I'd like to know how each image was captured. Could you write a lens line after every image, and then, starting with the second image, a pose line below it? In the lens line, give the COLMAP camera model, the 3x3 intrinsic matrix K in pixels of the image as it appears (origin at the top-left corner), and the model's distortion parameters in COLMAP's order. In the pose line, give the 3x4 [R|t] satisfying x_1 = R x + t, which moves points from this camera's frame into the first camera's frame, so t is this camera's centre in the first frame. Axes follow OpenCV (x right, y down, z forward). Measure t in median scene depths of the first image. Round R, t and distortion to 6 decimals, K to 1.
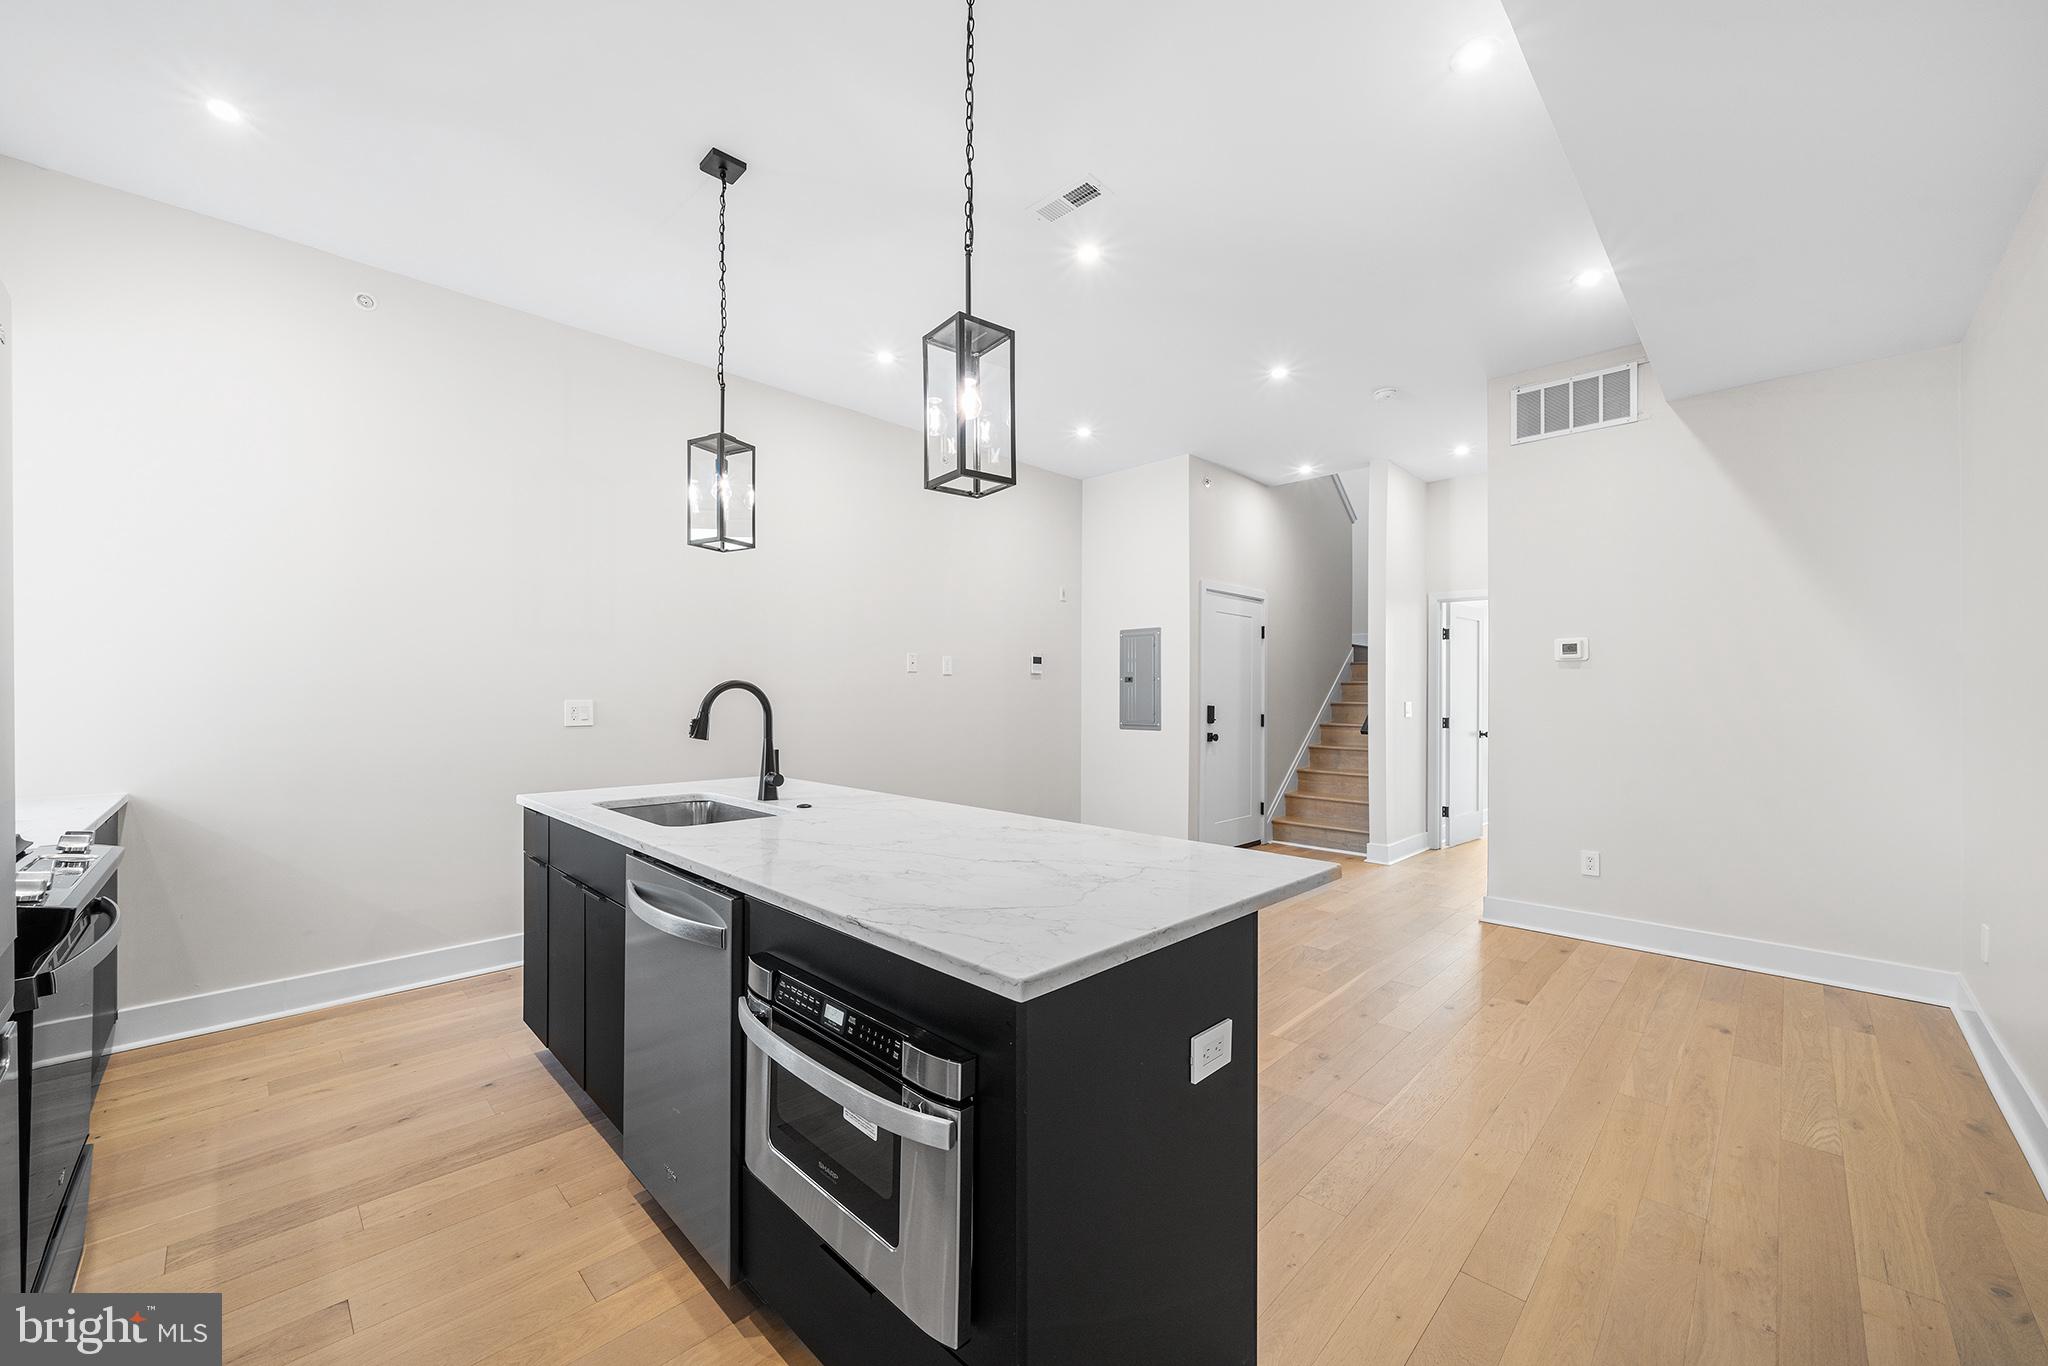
lens RADIAL K [[778.8, 0, 1020.6], [0, 778.8, 691.0], [0, 0, 1]] dist [-0.001092, -0.000045]
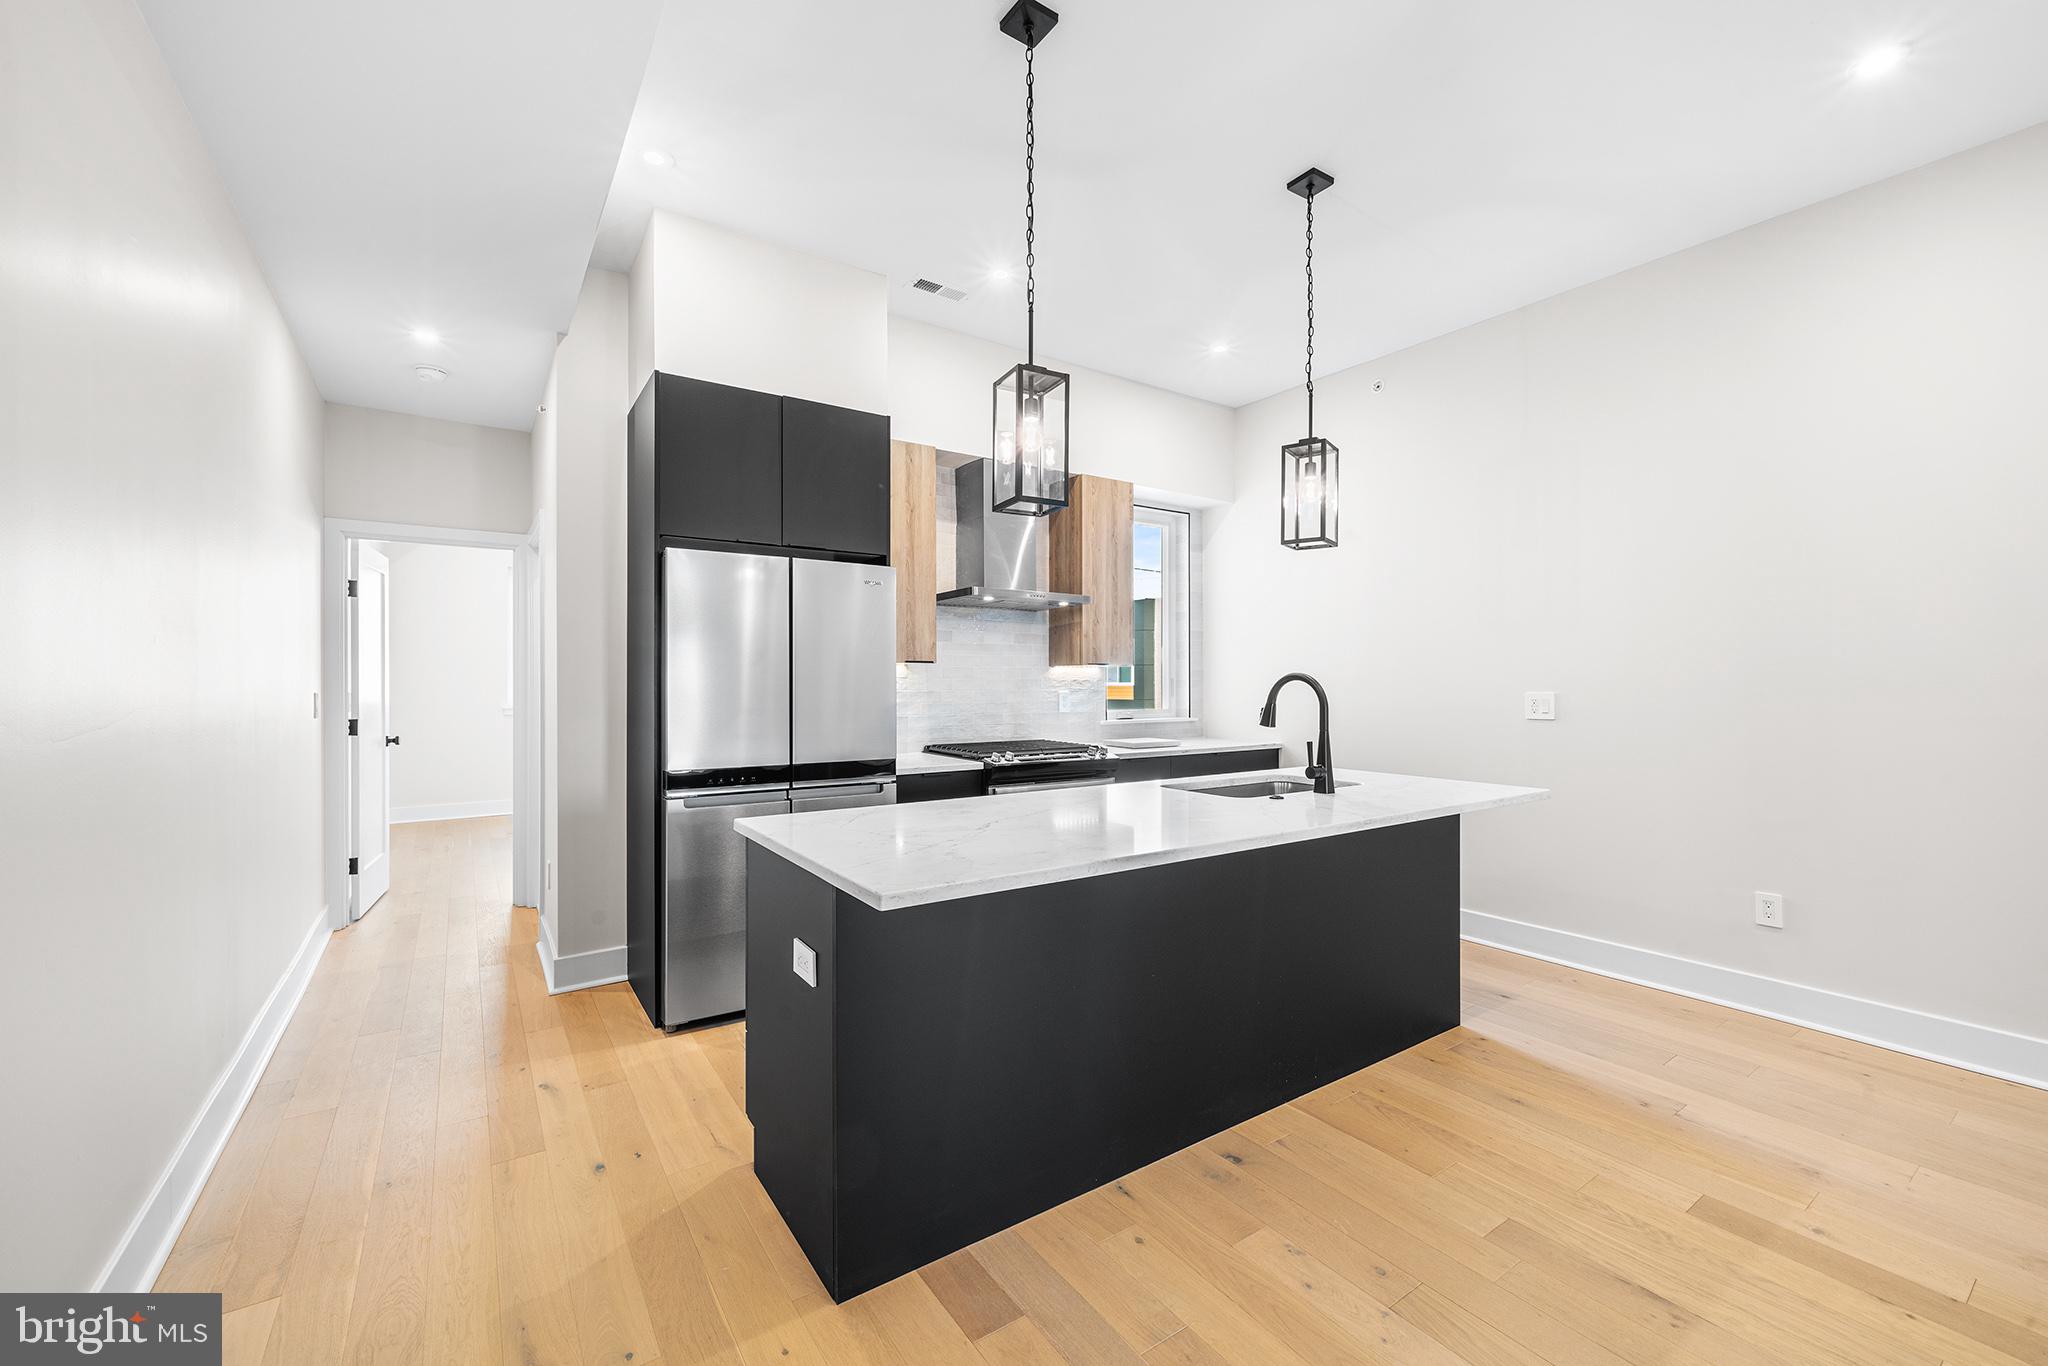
lens RADIAL K [[820.8, 0, 1020.3], [0, 820.8, 677.3], [0, 0, 1]] dist [-0.001423, -0.000362]
pose [[-0.190766, -0.008842, -0.981596, 0.473028], [0.002241, 0.999953, -0.009442, 0.001521], [0.981633, -0.004001, -0.190737, 0.502413]]
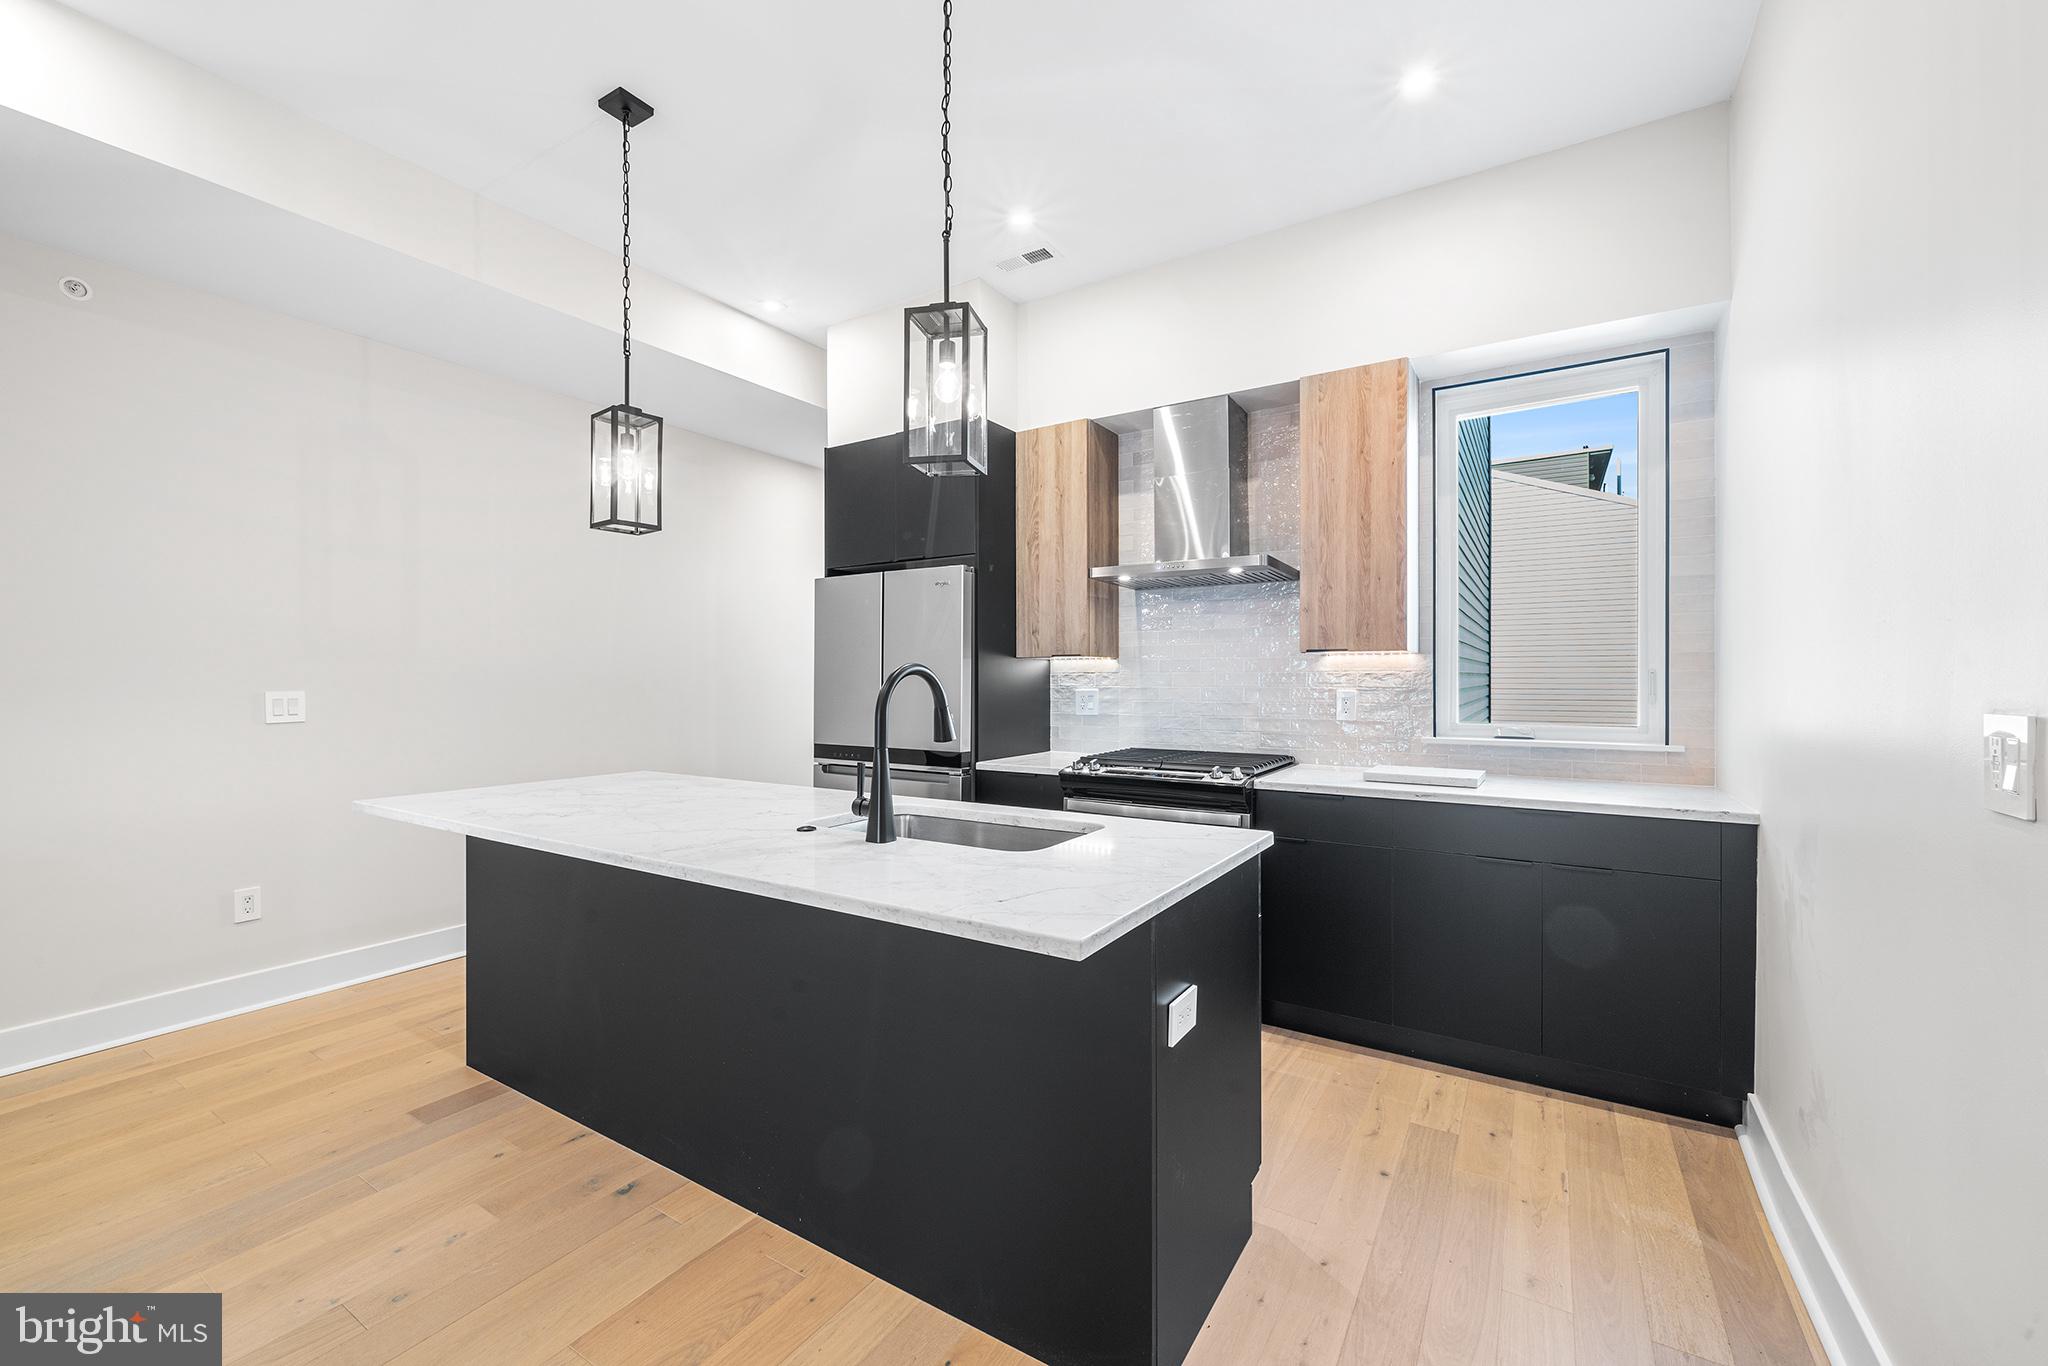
lens RADIAL K [[825.1, 0, 1019.3], [0, 825.1, 678.8], [0, 0, 1]] dist [-0.000908, -0.000211]
pose [[-0.977226, -0.001048, -0.212201, -0.177758], [-0.000631, 0.999998, -0.002033, 0.001321], [0.212202, -0.001853, -0.977224, 1.051531]]
